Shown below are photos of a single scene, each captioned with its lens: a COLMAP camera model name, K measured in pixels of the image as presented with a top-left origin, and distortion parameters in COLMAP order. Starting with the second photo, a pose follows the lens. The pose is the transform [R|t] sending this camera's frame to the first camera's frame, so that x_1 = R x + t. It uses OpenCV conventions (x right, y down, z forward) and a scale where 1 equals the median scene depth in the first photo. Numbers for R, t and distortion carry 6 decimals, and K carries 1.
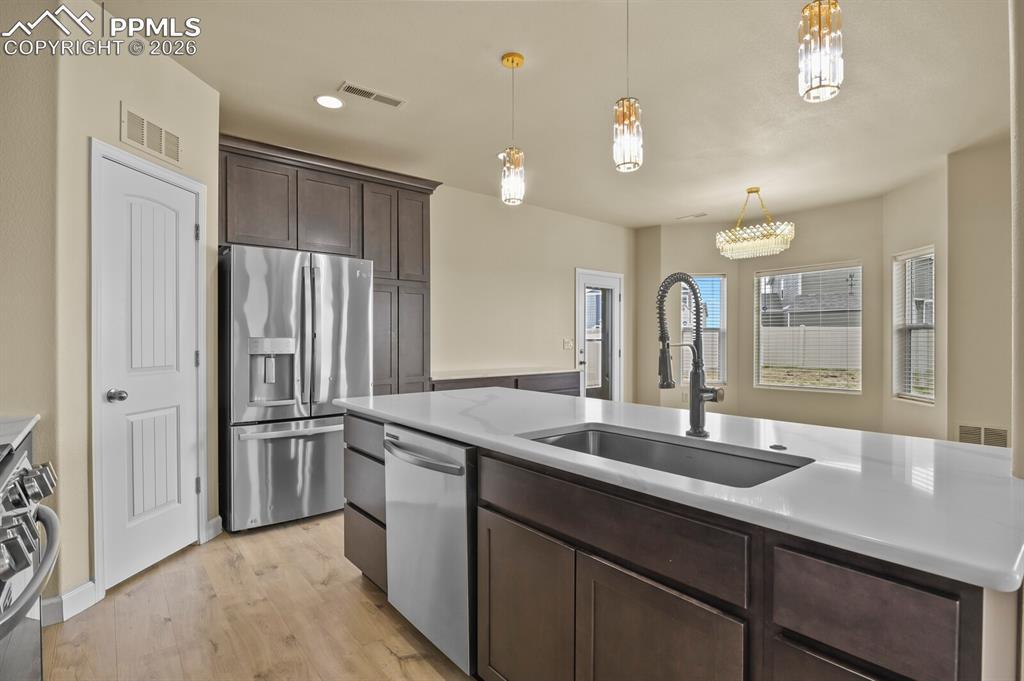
lens RADIAL K [[496.1, 0, 516.2], [0, 496.1, 341.9], [0, 0, 1]] dist [-0.005952, -0.009414]
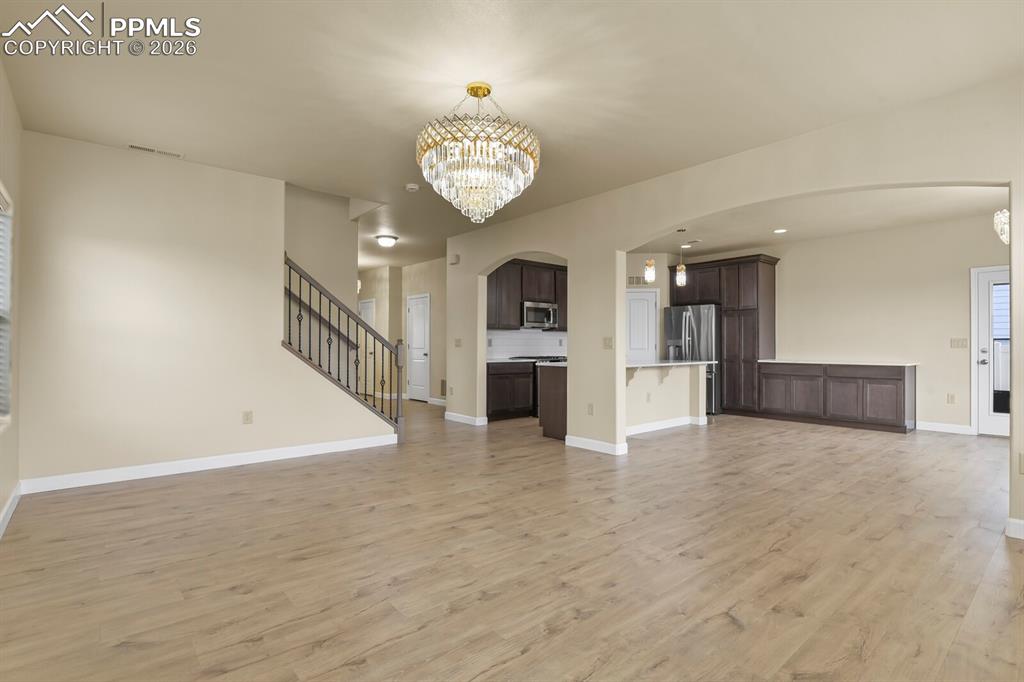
lens RADIAL K [[496.4, 0, 518.9], [0, 496.4, 342.1], [0, 0, 1]] dist [-0.007930, -0.006225]
pose [[0.015919, -0.005649, -0.999857, 2.183052], [-0.004808, 0.999972, -0.005727, 0.024691], [0.999862, 0.004898, 0.015891, 0.107335]]
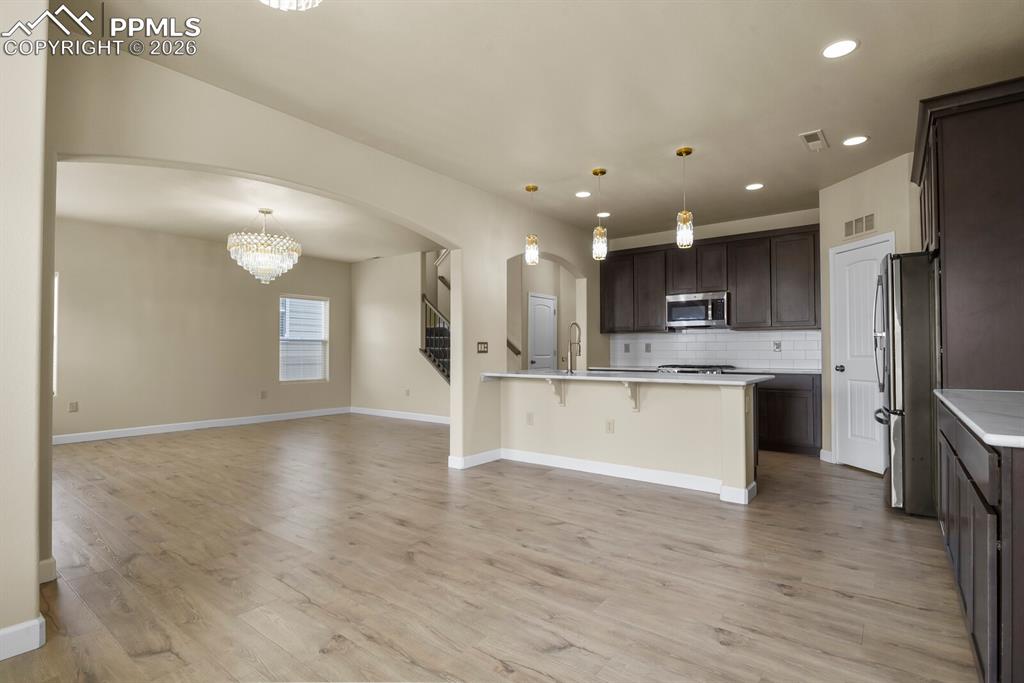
lens RADIAL K [[496.1, 0, 516.2], [0, 496.1, 342.9], [0, 0, 1]] dist [-0.005952, -0.009414]
pose [[-0.974627, -0.001283, -0.223830, 0.704602], [0.002003, 0.999894, -0.014455, 0.023019], [0.223824, -0.014536, -0.974521, 2.004825]]
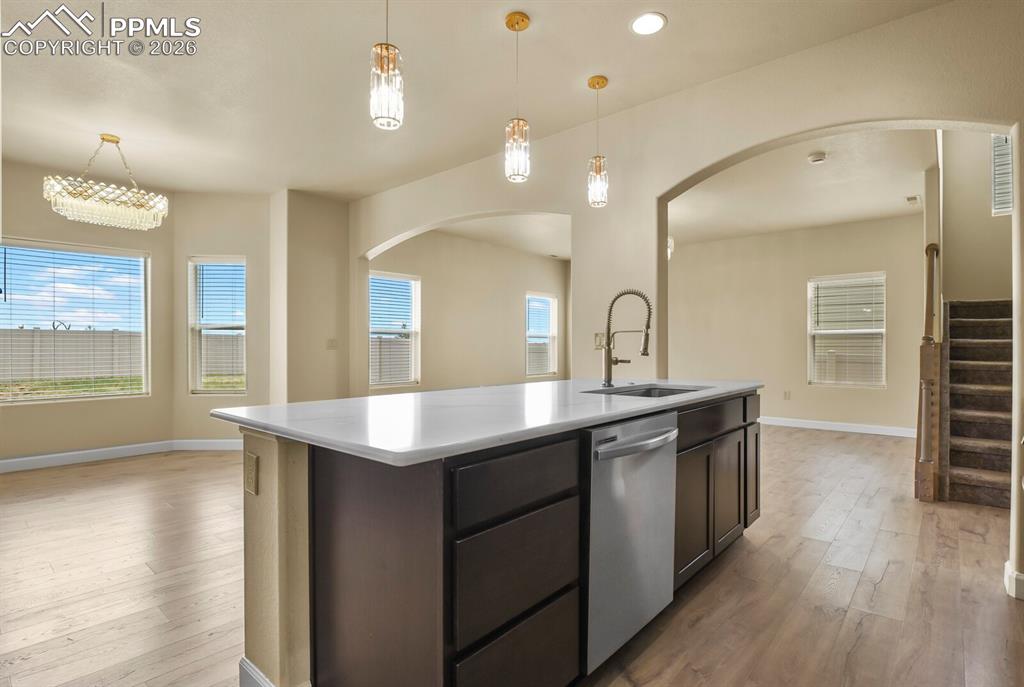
lens RADIAL K [[504.2, 0, 531.1], [0, 504.2, 347.9], [0, 0, 1]] dist [0.003013, -0.012916]
pose [[-0.175117, -0.001372, 0.984547, -0.640095], [0.005056, 0.999985, 0.002292, 0.027845], [-0.984535, 0.005379, -0.175107, 0.795373]]
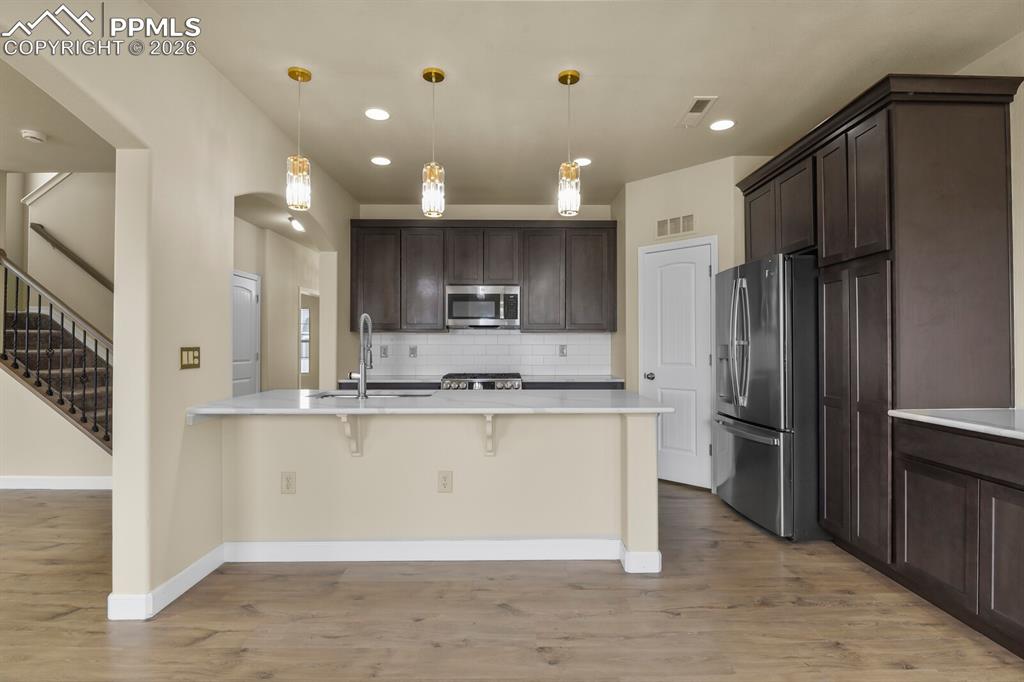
lens RADIAL K [[496.4, 0, 518.9], [0, 496.4, 342.1], [0, 0, 1]] dist [-0.007930, -0.006225]
pose [[-0.627624, -0.006952, -0.778486, 0.742872], [-0.001657, 0.999970, -0.007594, -0.005526], [0.778515, -0.003476, -0.627616, 1.348500]]
